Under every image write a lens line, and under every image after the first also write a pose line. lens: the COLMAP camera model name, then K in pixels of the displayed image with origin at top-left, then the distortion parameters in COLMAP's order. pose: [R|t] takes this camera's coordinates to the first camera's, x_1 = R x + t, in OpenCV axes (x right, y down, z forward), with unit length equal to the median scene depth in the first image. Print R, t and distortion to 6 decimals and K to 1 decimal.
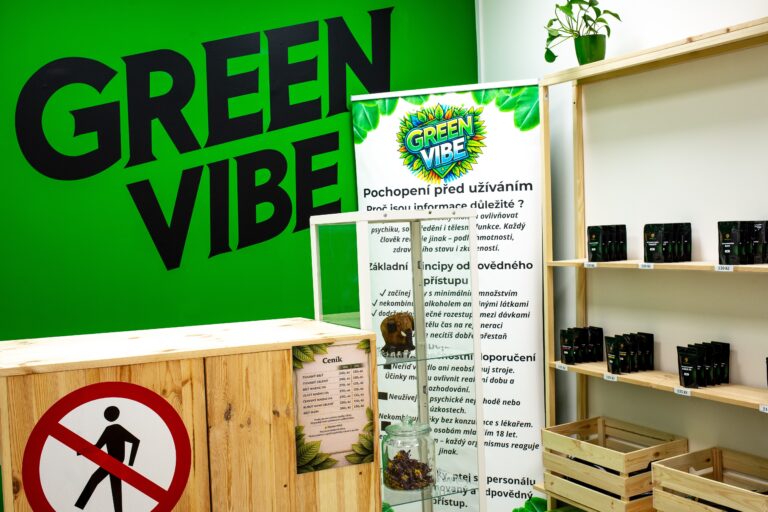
lens RADIAL K [[803.1, 0, 384.0], [0, 803.1, 256.0], [0, 0, 1]] dist [-0.011958, 0.020836]
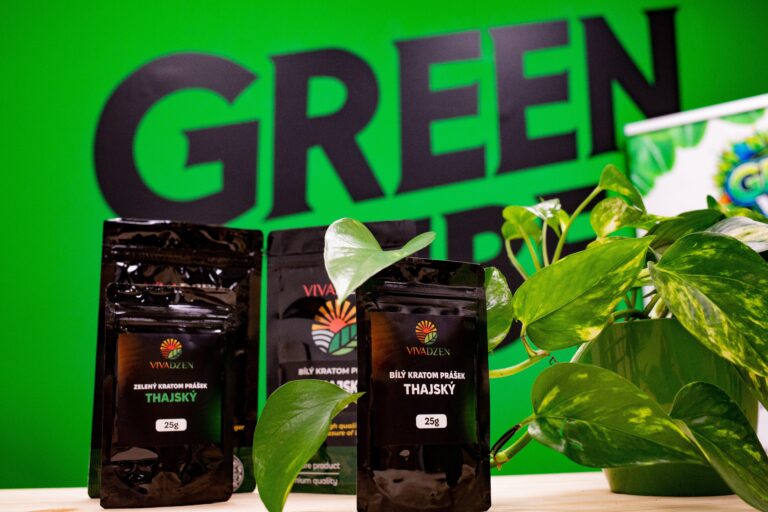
lens RADIAL K [[803.1, 0, 384.0], [0, 803.1, 256.0], [0, 0, 1]] dist [-0.011958, 0.020836]
pose [[0.969055, -0.035299, -0.244309, -0.077247], [-0.020103, 0.975149, -0.220634, 0.042238], [0.246026, 0.218718, 0.944263, 0.404700]]
